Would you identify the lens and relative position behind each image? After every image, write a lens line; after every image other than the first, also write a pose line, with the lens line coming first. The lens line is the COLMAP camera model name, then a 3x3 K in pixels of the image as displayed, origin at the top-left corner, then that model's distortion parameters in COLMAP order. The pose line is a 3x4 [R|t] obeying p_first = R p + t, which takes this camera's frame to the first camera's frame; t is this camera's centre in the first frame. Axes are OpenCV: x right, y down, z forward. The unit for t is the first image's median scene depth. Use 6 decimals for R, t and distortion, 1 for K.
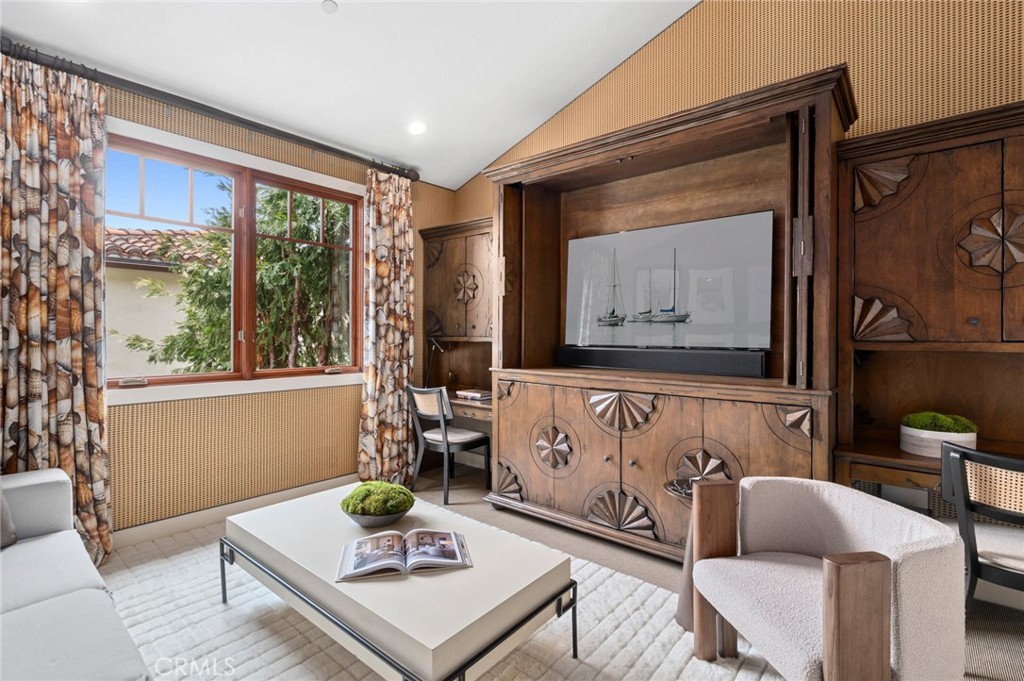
lens RADIAL K [[475.8, 0, 511.9], [0, 475.8, 333.7], [0, 0, 1]] dist [0.001918, -0.000773]
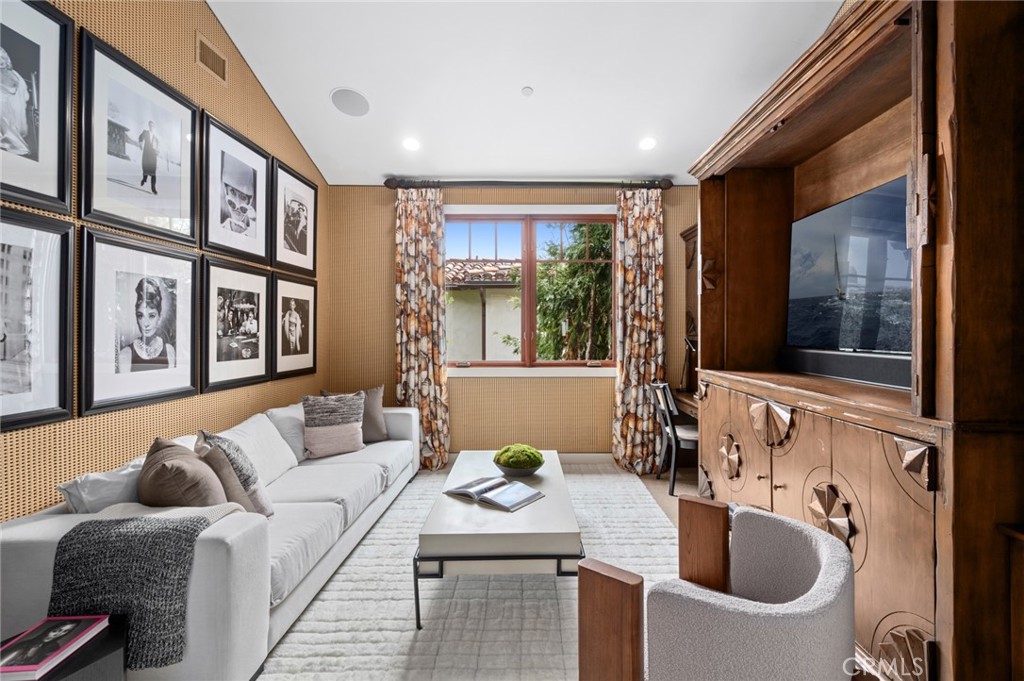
lens RADIAL K [[475.8, 0, 527.5], [0, 475.8, 334.3], [0, 0, 1]] dist [0.001918, -0.000773]
pose [[0.648512, -0.001649, -0.761203, 0.500823], [0.003644, 0.999993, 0.000938, -0.000248], [0.761196, -0.003382, 0.648513, 0.098146]]
